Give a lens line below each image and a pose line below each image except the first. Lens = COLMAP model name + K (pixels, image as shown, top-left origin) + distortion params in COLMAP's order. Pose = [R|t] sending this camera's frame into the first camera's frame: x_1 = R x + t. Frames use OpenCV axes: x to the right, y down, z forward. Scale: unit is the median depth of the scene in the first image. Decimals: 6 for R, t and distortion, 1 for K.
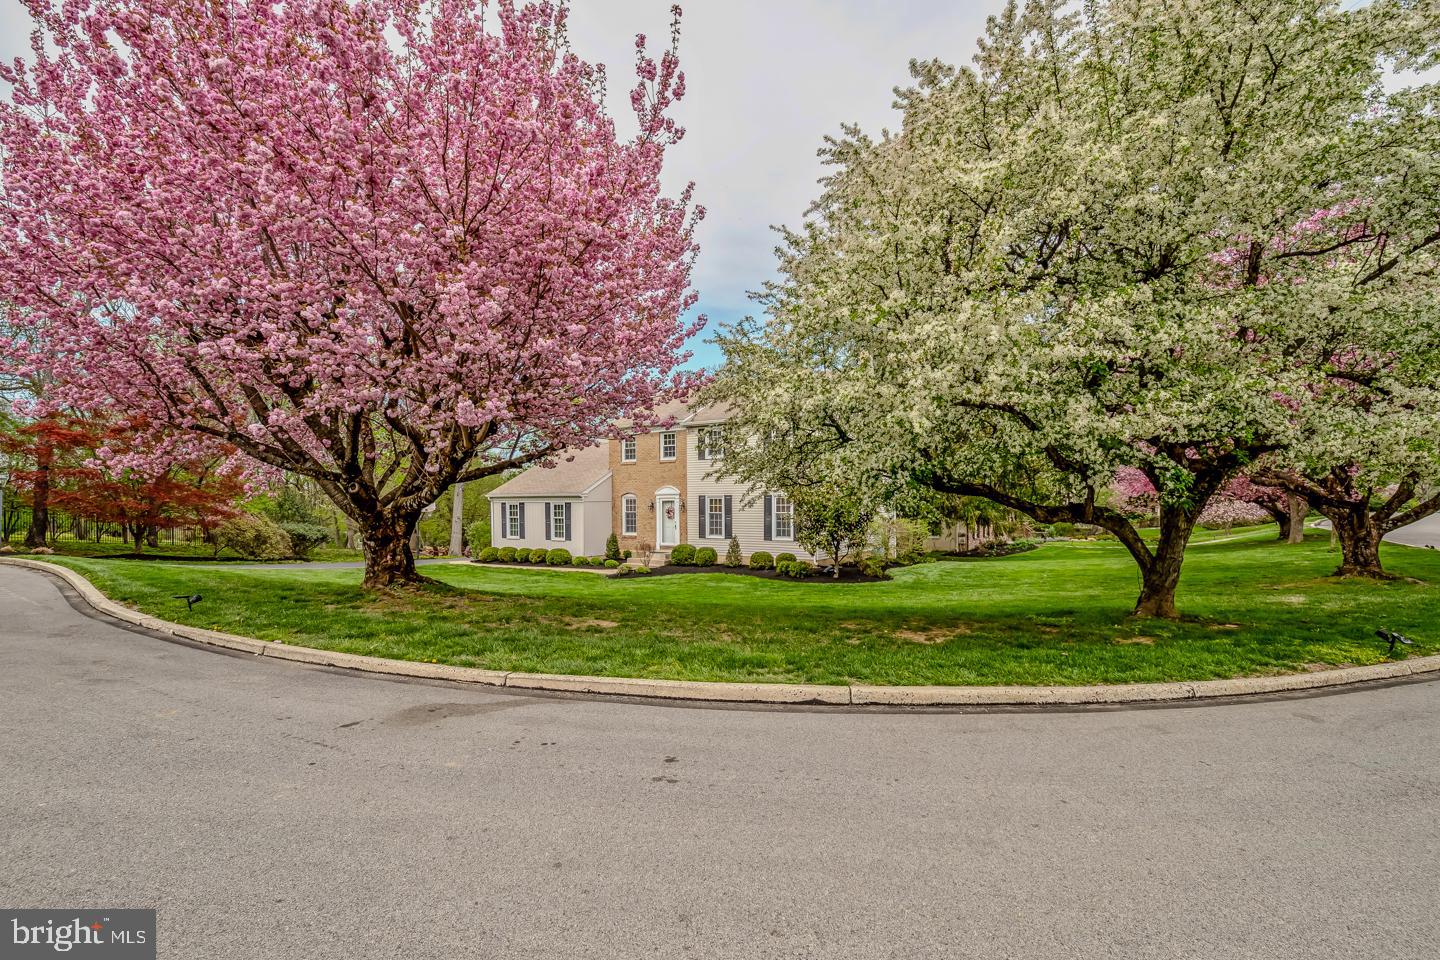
lens RADIAL K [[698.9, 0, 723.0], [0, 698.9, 486.5], [0, 0, 1]] dist [0.009378, -0.000996]
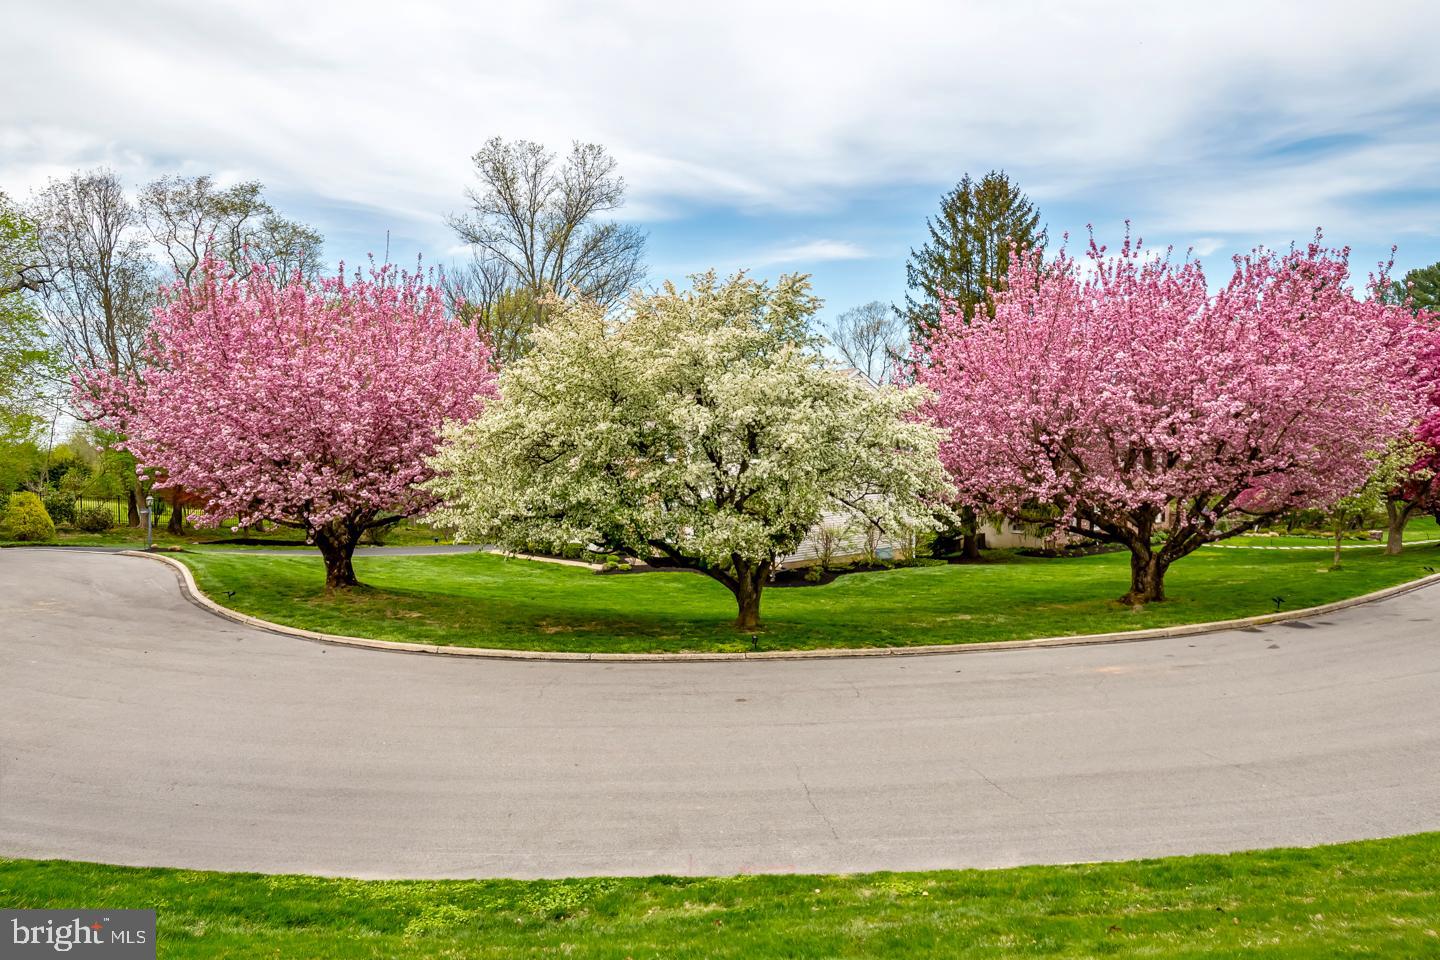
lens RADIAL K [[900.7, 0, 718.6], [0, 900.7, 475.8], [0, 0, 1]] dist [-0.003102, -0.000012]
pose [[0.971923, 0.004030, -0.235265, 0.975565], [0.005967, 0.999110, 0.041765, -0.222587], [0.235224, -0.041996, 0.971034, -0.926715]]
